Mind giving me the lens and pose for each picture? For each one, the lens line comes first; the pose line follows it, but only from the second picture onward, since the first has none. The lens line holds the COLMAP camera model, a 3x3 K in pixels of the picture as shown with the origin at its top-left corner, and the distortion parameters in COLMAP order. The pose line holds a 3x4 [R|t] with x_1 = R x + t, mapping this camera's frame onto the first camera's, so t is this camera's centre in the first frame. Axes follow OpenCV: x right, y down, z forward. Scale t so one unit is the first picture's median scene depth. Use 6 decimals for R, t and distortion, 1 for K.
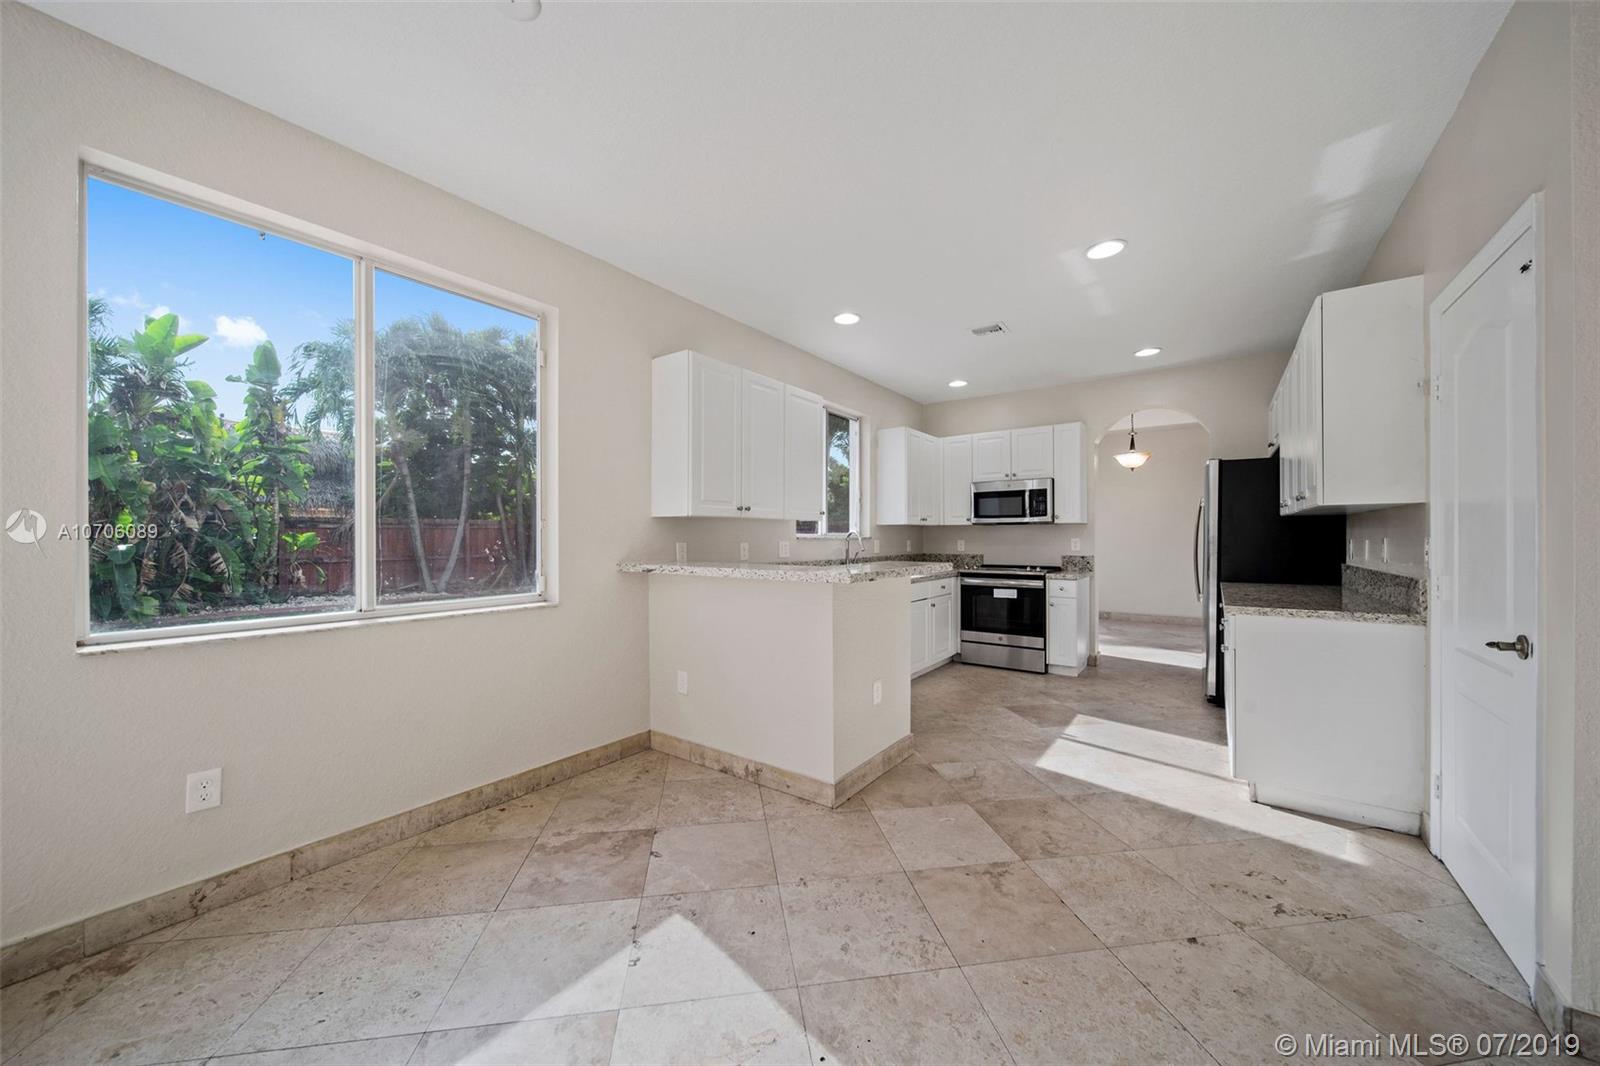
lens RADIAL K [[564.4, 0, 800.0], [0, 564.4, 535.5], [0, 0, 1]] dist [0.001243, -0.001385]
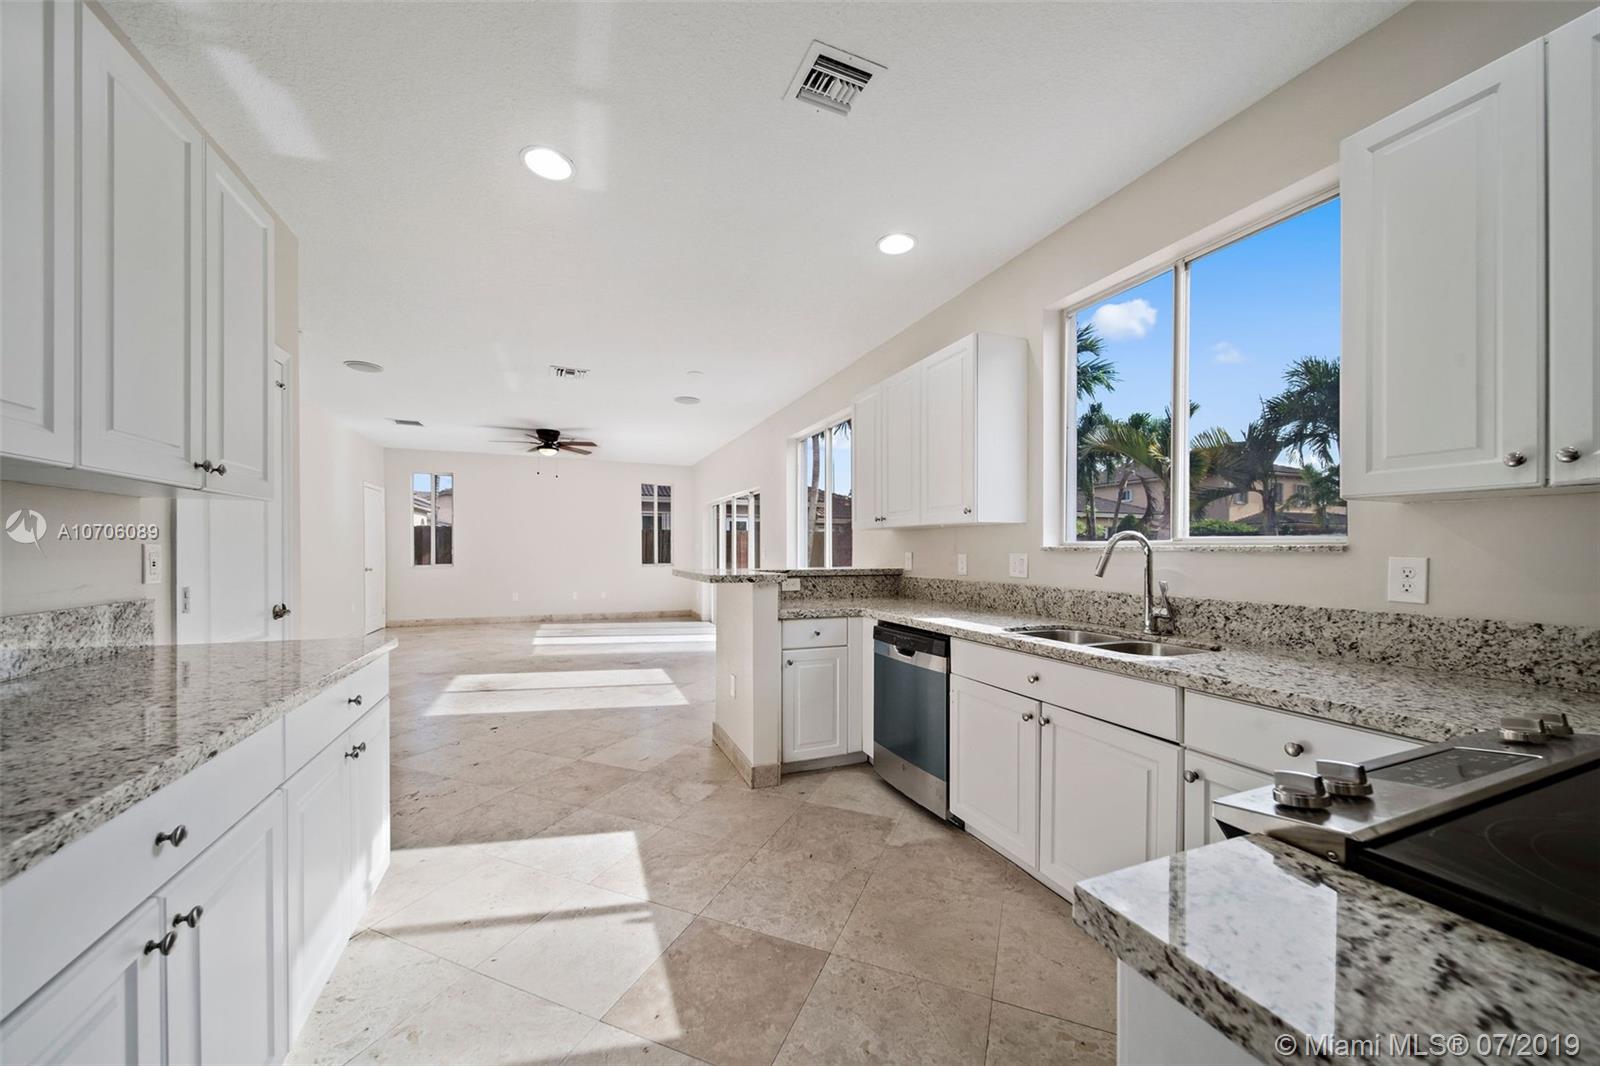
lens RADIAL K [[564.4, 0, 799.3], [0, 564.4, 551.9], [0, 0, 1]] dist [0.001243, -0.001385]
pose [[-0.510681, 0.005141, -0.859755, 0.839565], [0.000191, 0.999983, 0.005866, 0.005556], [0.859770, 0.002832, -0.510674, 1.375940]]
